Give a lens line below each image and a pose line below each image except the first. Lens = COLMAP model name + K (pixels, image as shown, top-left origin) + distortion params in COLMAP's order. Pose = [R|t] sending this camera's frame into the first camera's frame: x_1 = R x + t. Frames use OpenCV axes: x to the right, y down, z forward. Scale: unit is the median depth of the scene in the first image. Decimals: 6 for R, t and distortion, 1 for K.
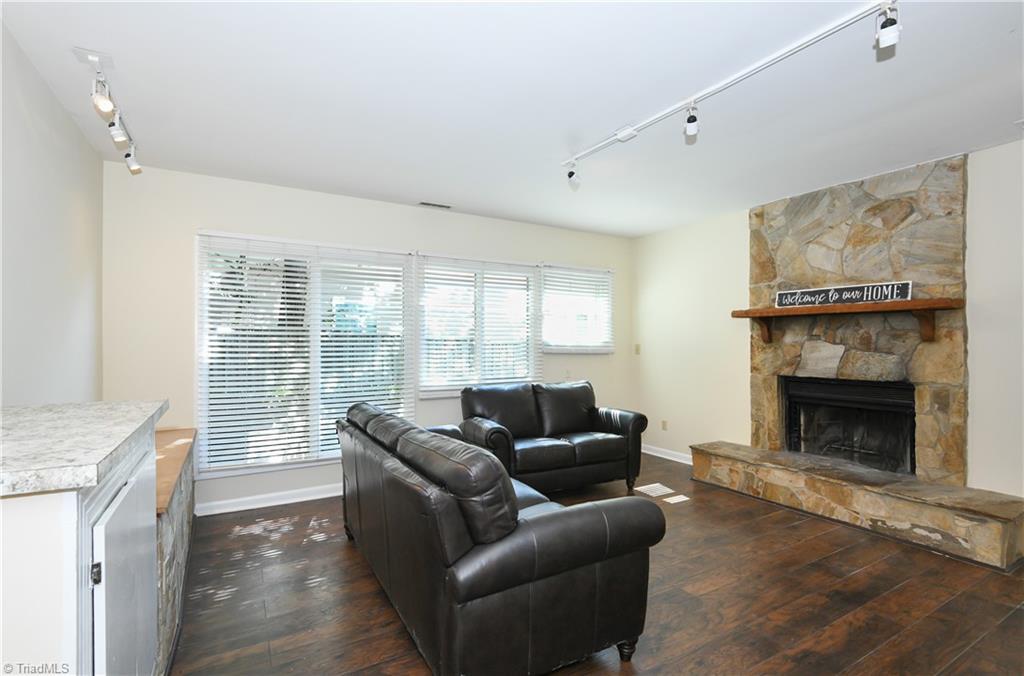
lens RADIAL K [[465.9, 0, 507.9], [0, 465.9, 340.5], [0, 0, 1]] dist [0.011521, -0.004301]
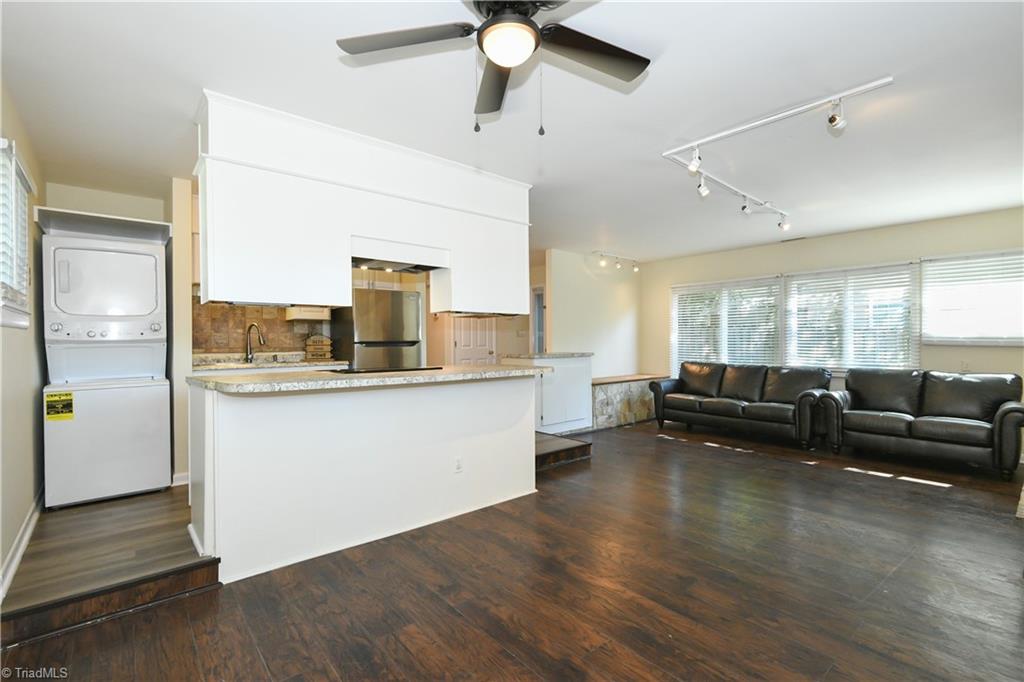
lens RADIAL K [[465.9, 0, 509.6], [0, 465.9, 342.7], [0, 0, 1]] dist [0.011521, -0.004301]
pose [[0.168927, 0.004771, -0.985617, 1.347947], [0.009243, 0.999937, 0.006425, 0.010885], [0.985585, -0.010196, 0.168872, -0.117417]]
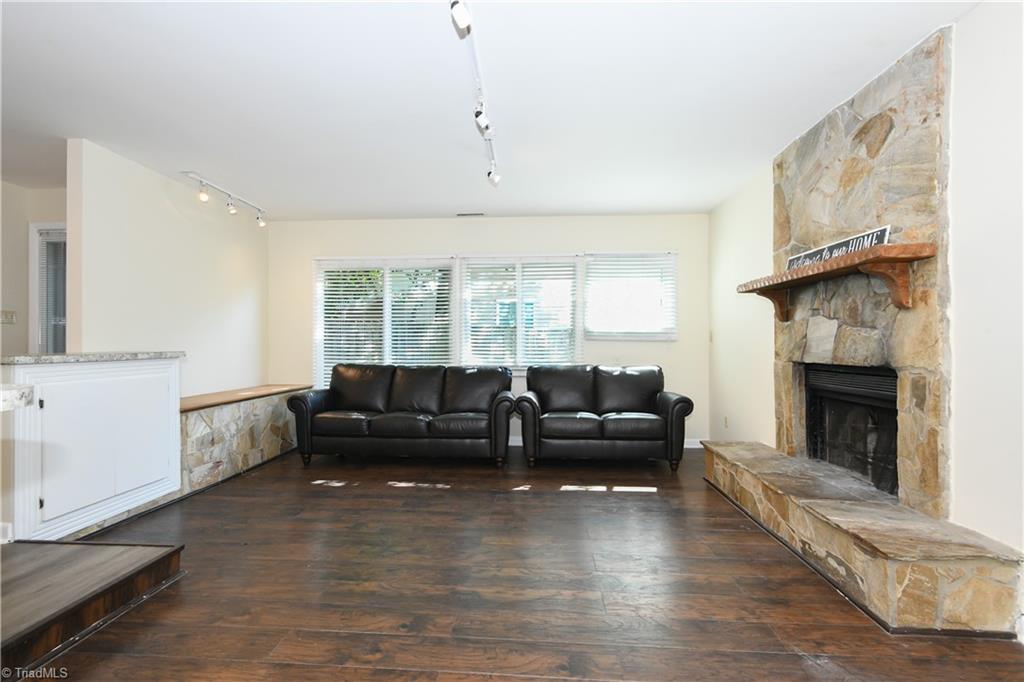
lens RADIAL K [[465.9, 0, 512.5], [0, 465.9, 340.7], [0, 0, 1]] dist [0.011521, -0.004301]
pose [[0.829764, -0.003876, -0.558100, 0.732766], [0.001955, 0.999990, -0.004039, 0.047757], [0.558110, 0.002260, 0.829764, 0.080522]]
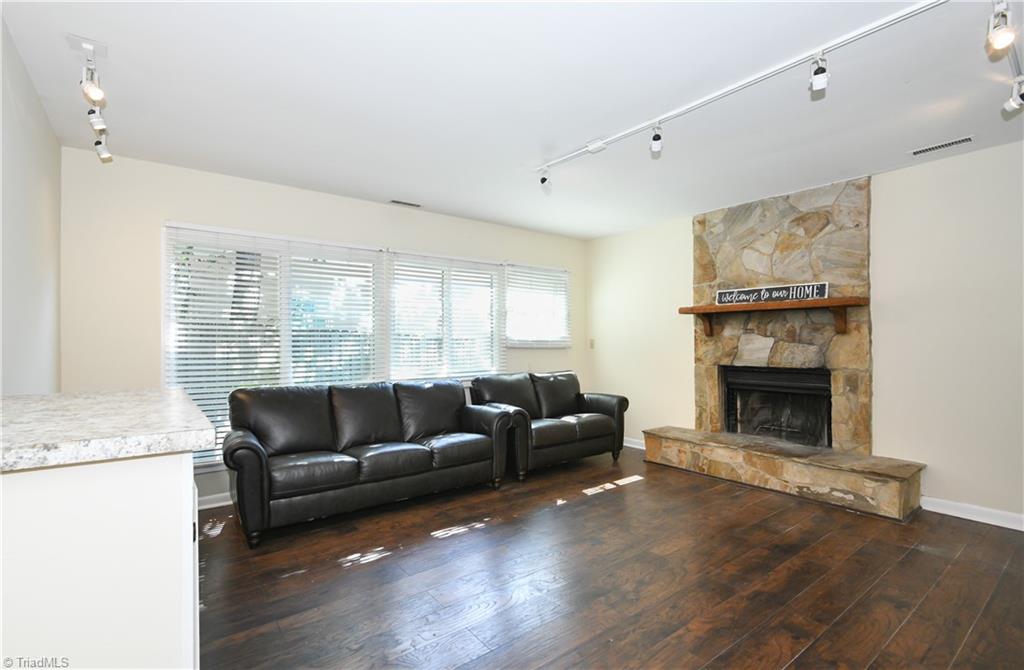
lens RADIAL K [[467.2, 0, 504.5], [0, 467.2, 338.5], [0, 0, 1]] dist [0.012377, -0.004401]
pose [[0.991990, -0.003369, 0.126275, -0.085143], [0.003755, 0.999989, -0.002820, 0.013195], [-0.126264, 0.003271, 0.991991, -0.059405]]
